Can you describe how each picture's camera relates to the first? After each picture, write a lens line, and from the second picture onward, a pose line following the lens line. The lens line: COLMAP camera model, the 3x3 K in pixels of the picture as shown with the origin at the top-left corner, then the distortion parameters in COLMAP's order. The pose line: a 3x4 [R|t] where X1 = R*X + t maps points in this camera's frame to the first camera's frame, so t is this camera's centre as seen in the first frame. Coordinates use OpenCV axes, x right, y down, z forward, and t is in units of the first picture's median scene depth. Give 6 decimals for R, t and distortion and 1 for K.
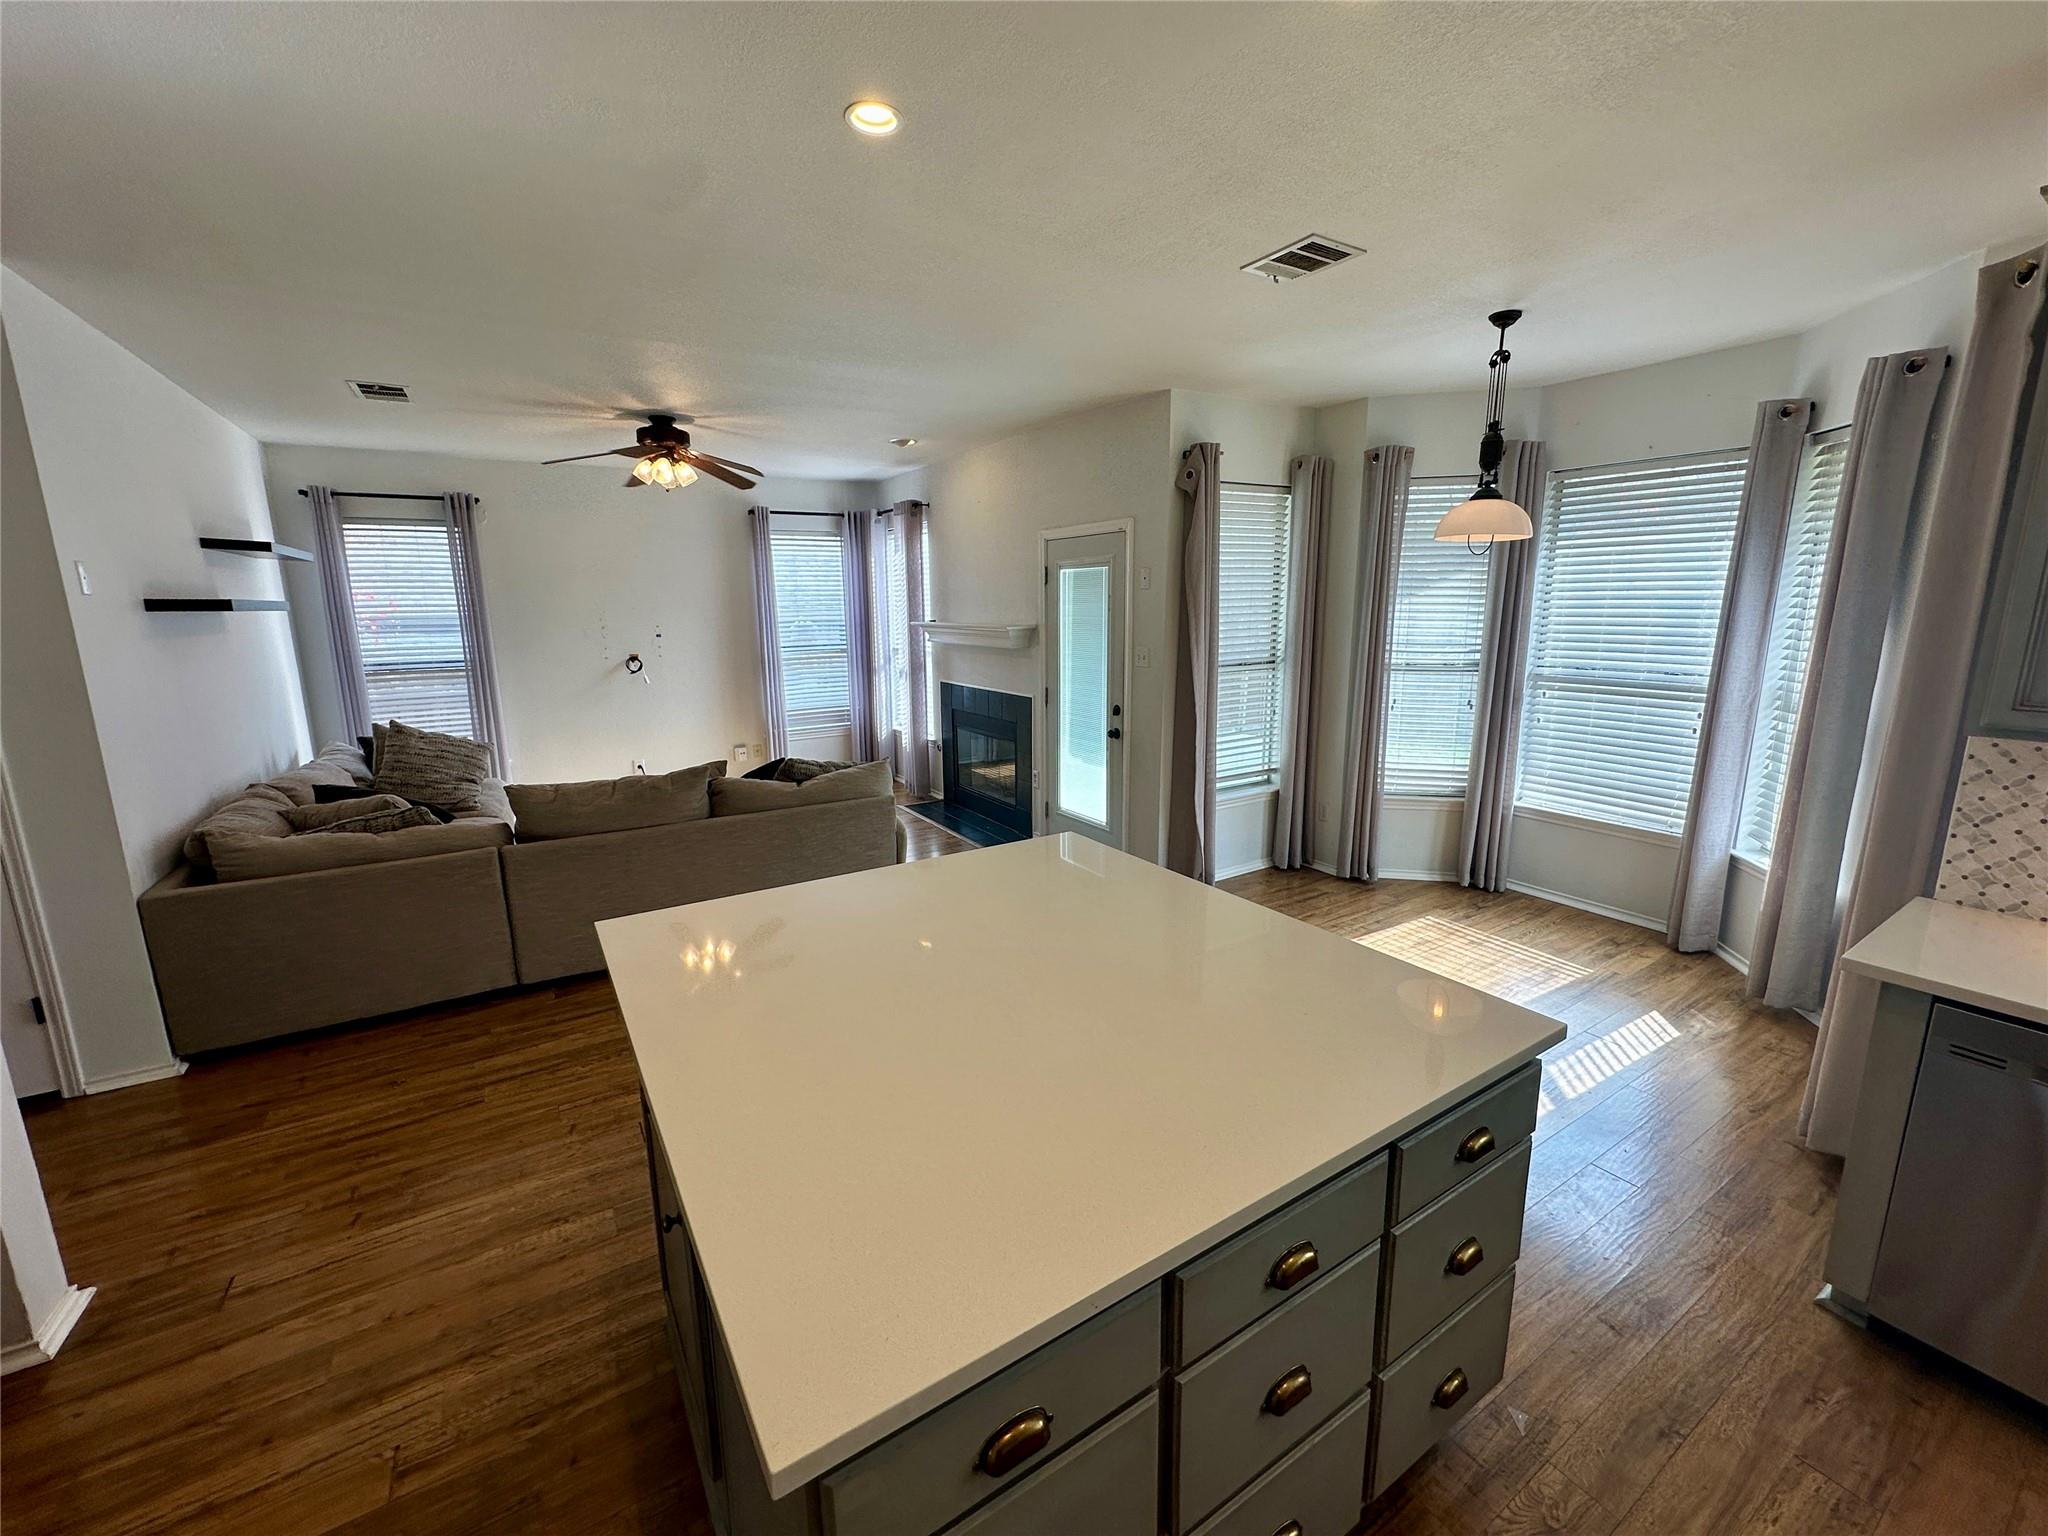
lens RADIAL K [[820.6, 0, 1030.9], [0, 820.6, 766.3], [0, 0, 1]] dist [-0.008561, 0.001281]
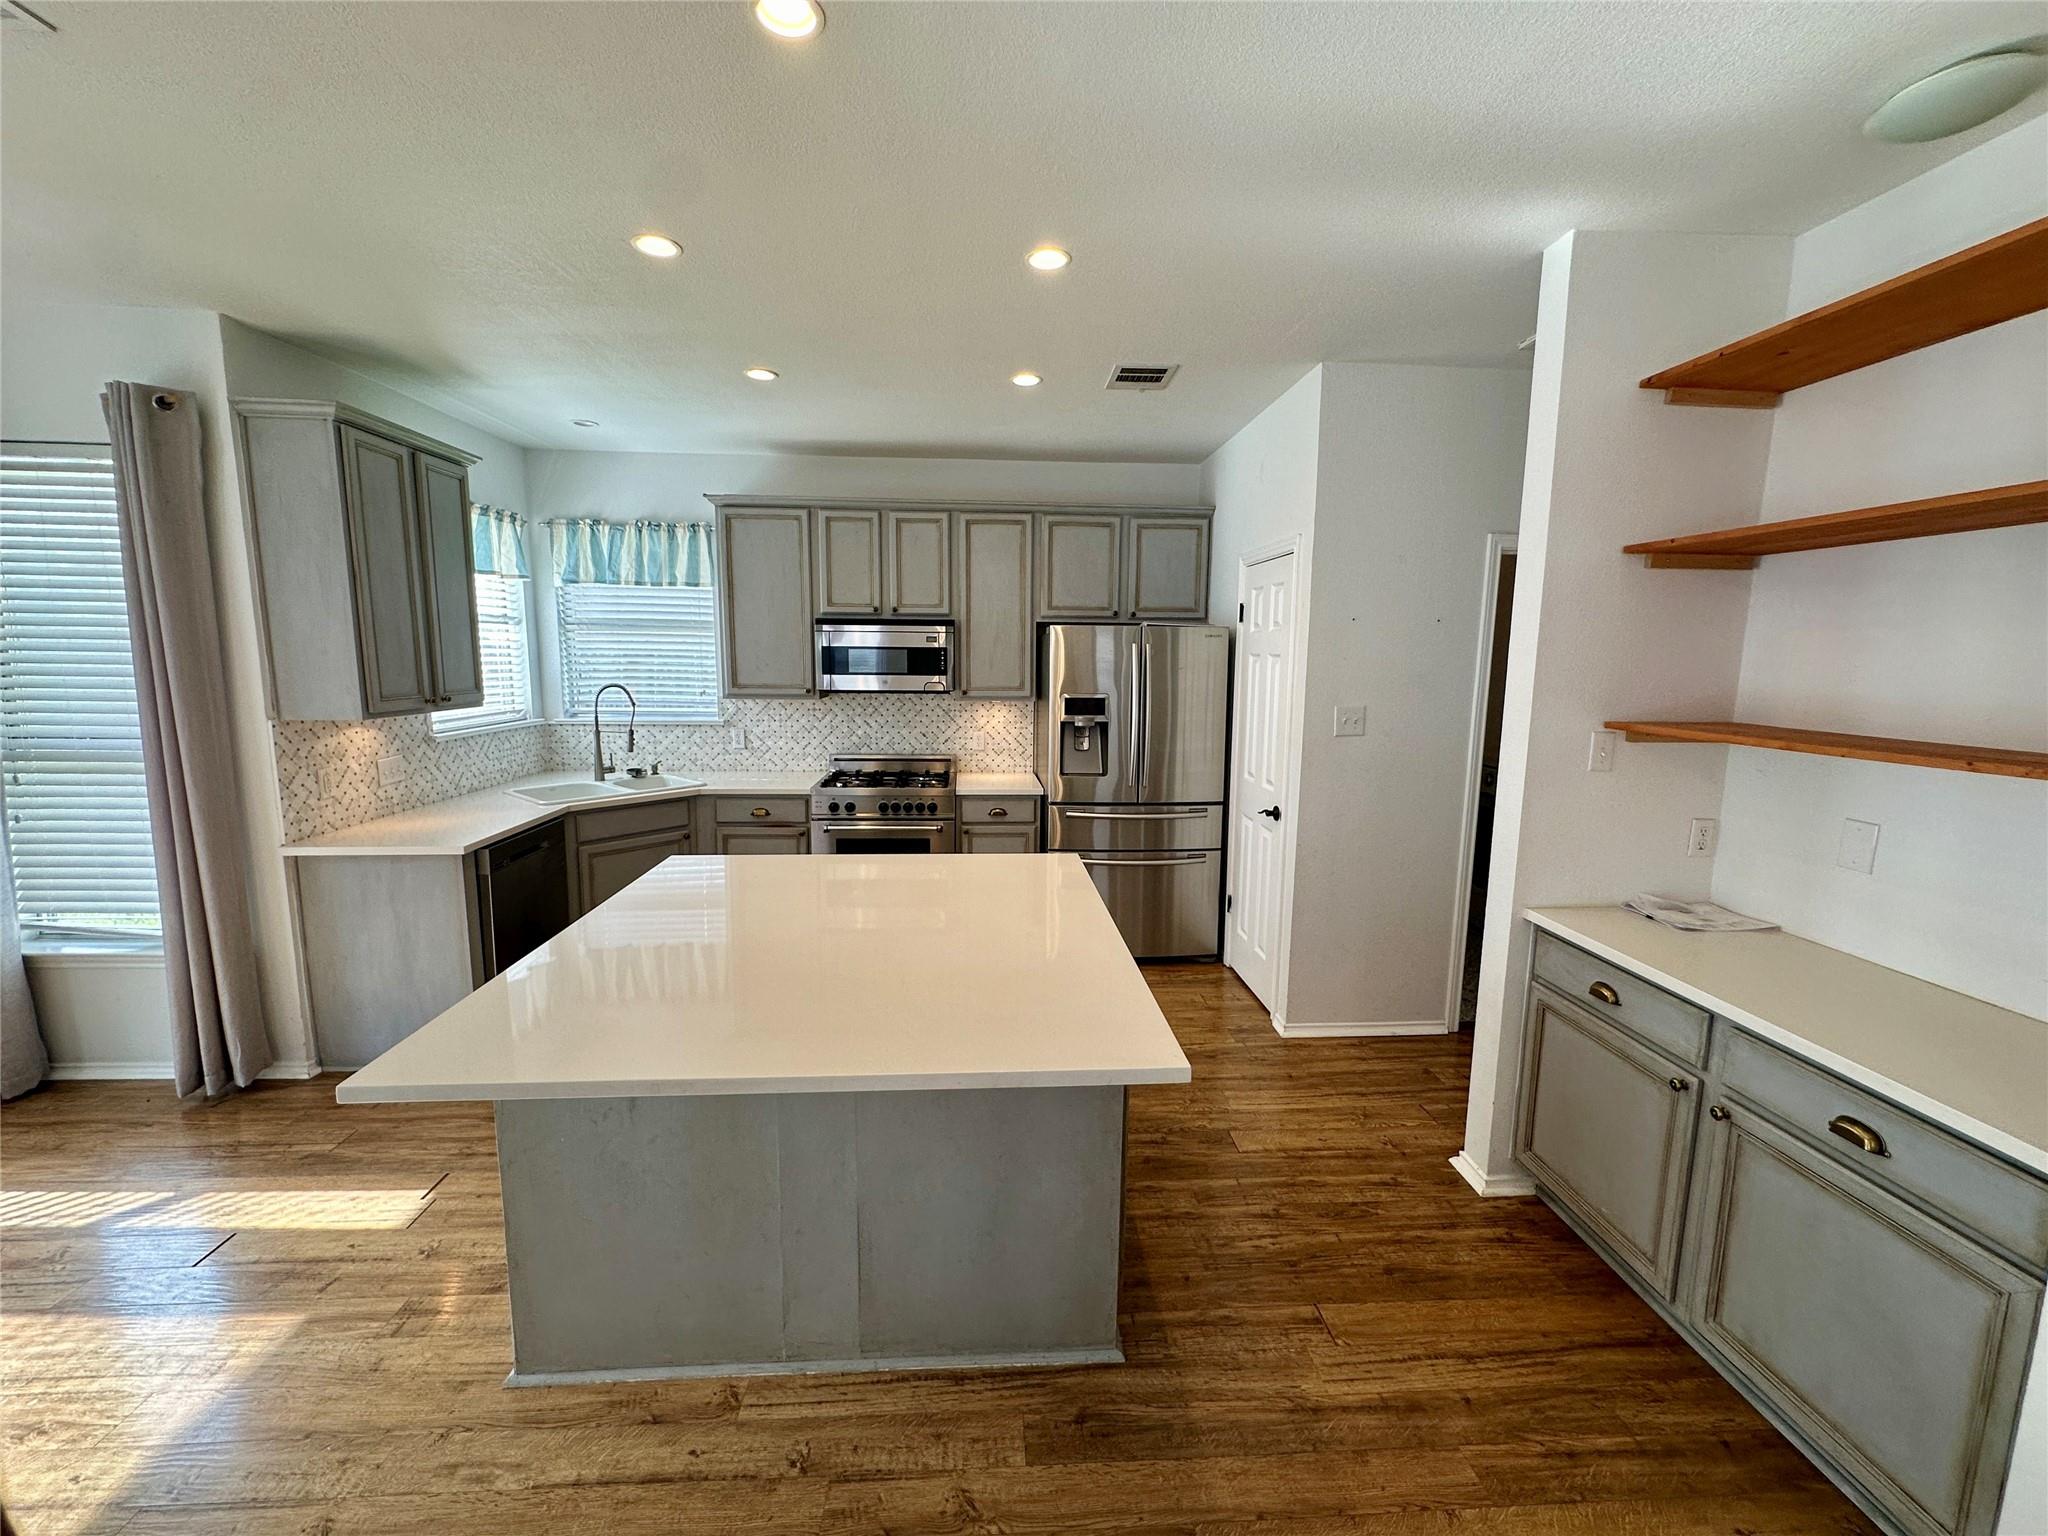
lens RADIAL K [[820.6, 0, 1030.8], [0, 820.6, 762.4], [0, 0, 1]] dist [-0.008561, 0.001281]
pose [[-0.877856, -0.062401, 0.474841, -0.452359], [0.093417, 0.950121, 0.297562, -0.176406], [-0.469725, 0.305575, -0.828241, 0.967493]]
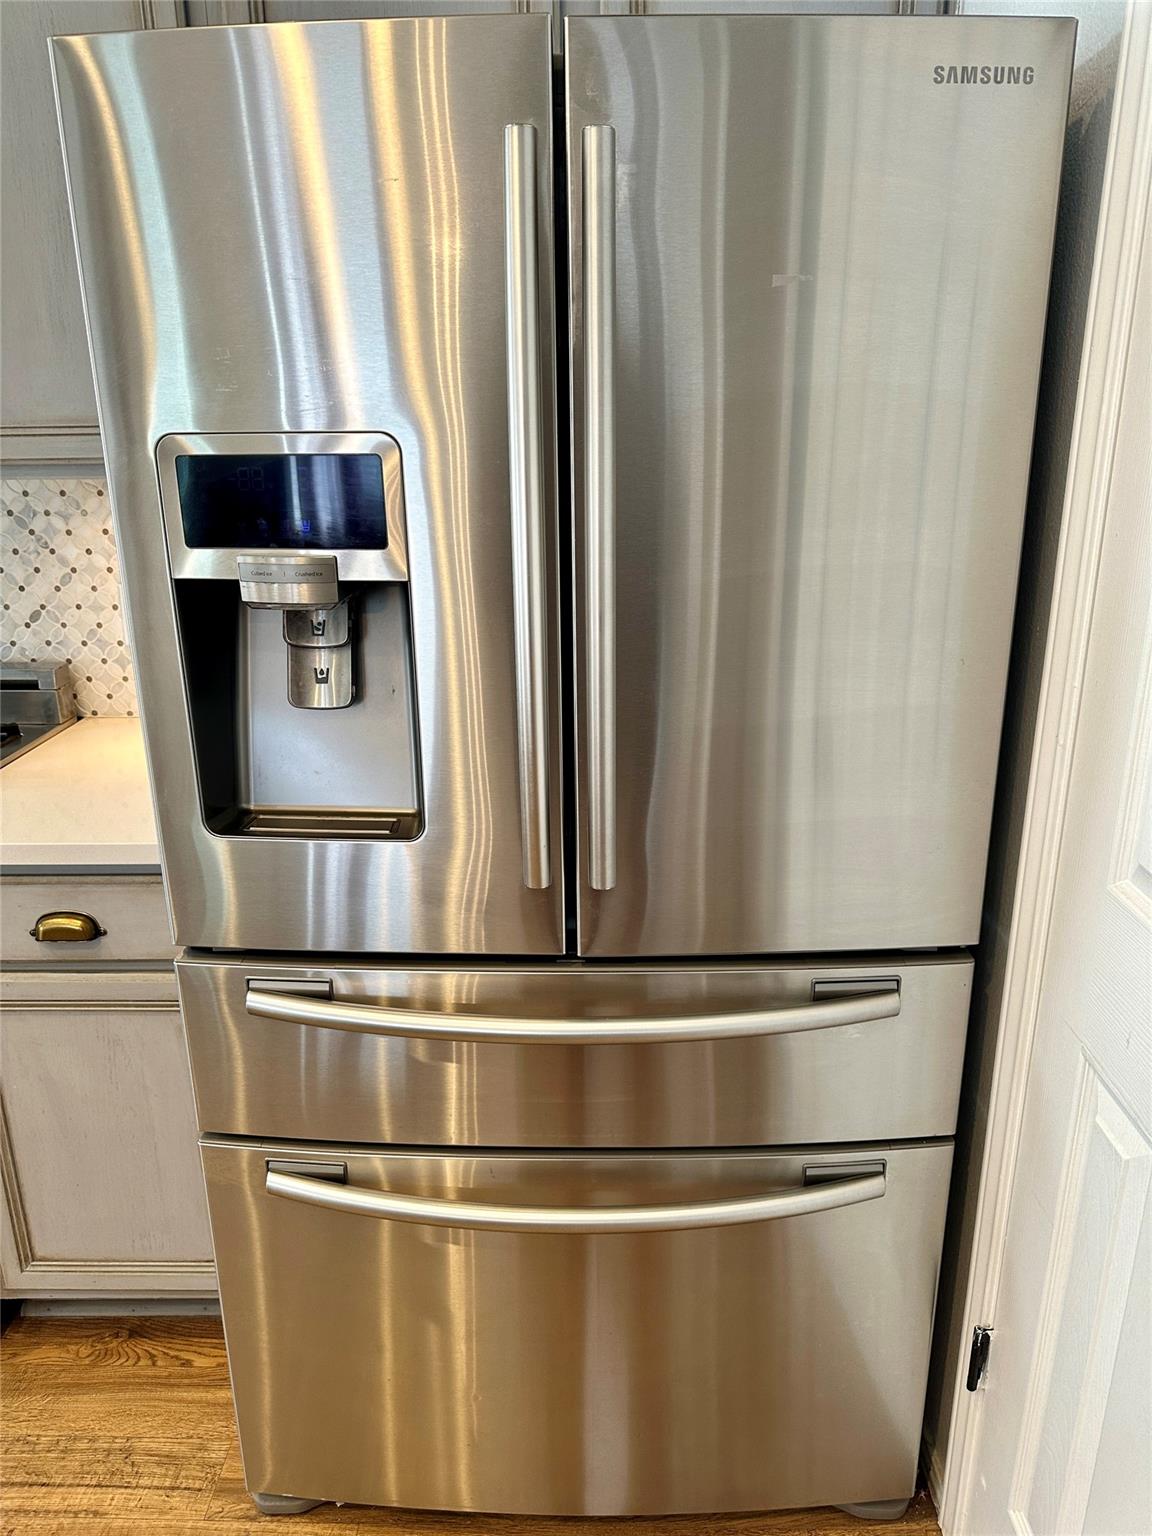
lens RADIAL K [[1082.3, 0, 579.7], [0, 1082.3, 769.1], [0, 0, 1]] dist [-0.000798, -0.001357]
pose [[-0.841229, -0.156841, 0.517431, -0.176543], [0.121170, 0.877973, 0.463121, 0.054354], [-0.526927, 0.452287, -0.719572, 0.083794]]
